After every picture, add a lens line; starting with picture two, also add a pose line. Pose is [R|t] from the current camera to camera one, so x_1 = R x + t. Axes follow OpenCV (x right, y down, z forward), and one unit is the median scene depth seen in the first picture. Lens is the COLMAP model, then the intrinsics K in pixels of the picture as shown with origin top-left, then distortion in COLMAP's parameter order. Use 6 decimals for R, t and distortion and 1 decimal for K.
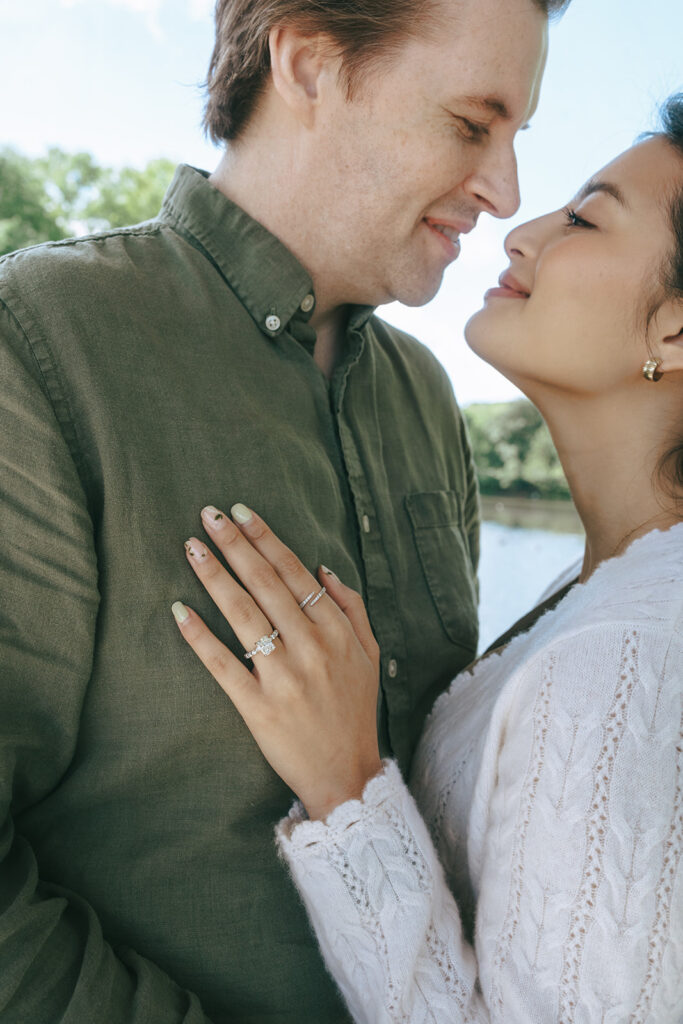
lens RADIAL K [[915.6, 0, 355.6], [0, 915.6, 511.8], [0, 0, 1]] dist [0.011569, -0.089700]
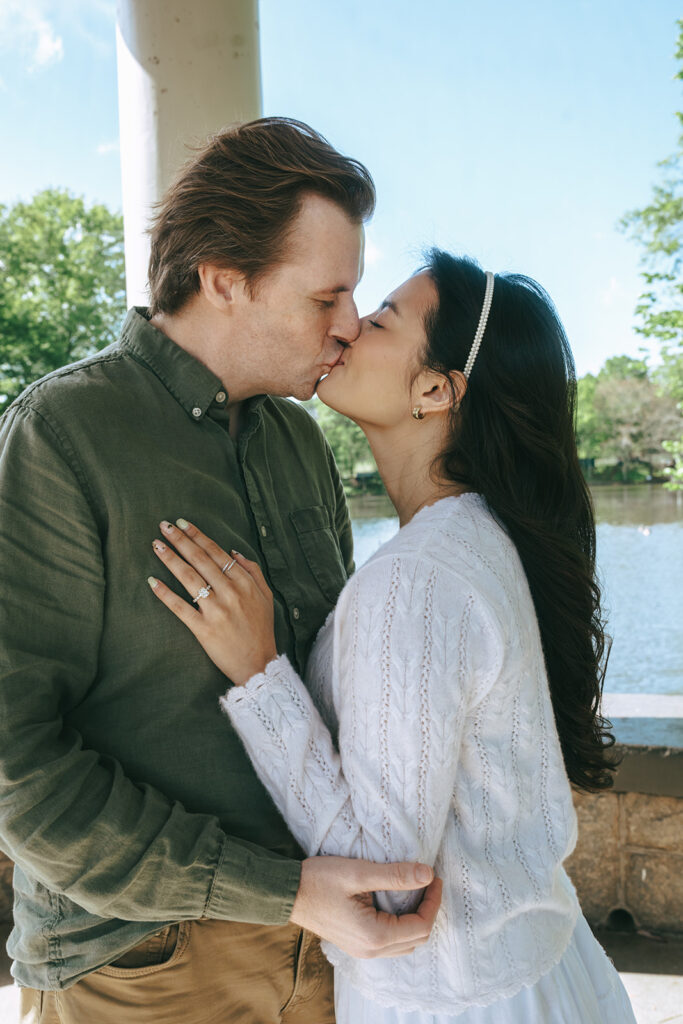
lens RADIAL K [[757.3, 0, 341.5], [0, 757.3, 512.0], [0, 0, 1]] dist [0.031907, 0.000512]
pose [[0.992823, -0.104305, 0.058513, 0.098524], [0.107289, 0.992949, -0.050411, 0.090573], [-0.052842, 0.056327, 0.997013, -0.490711]]
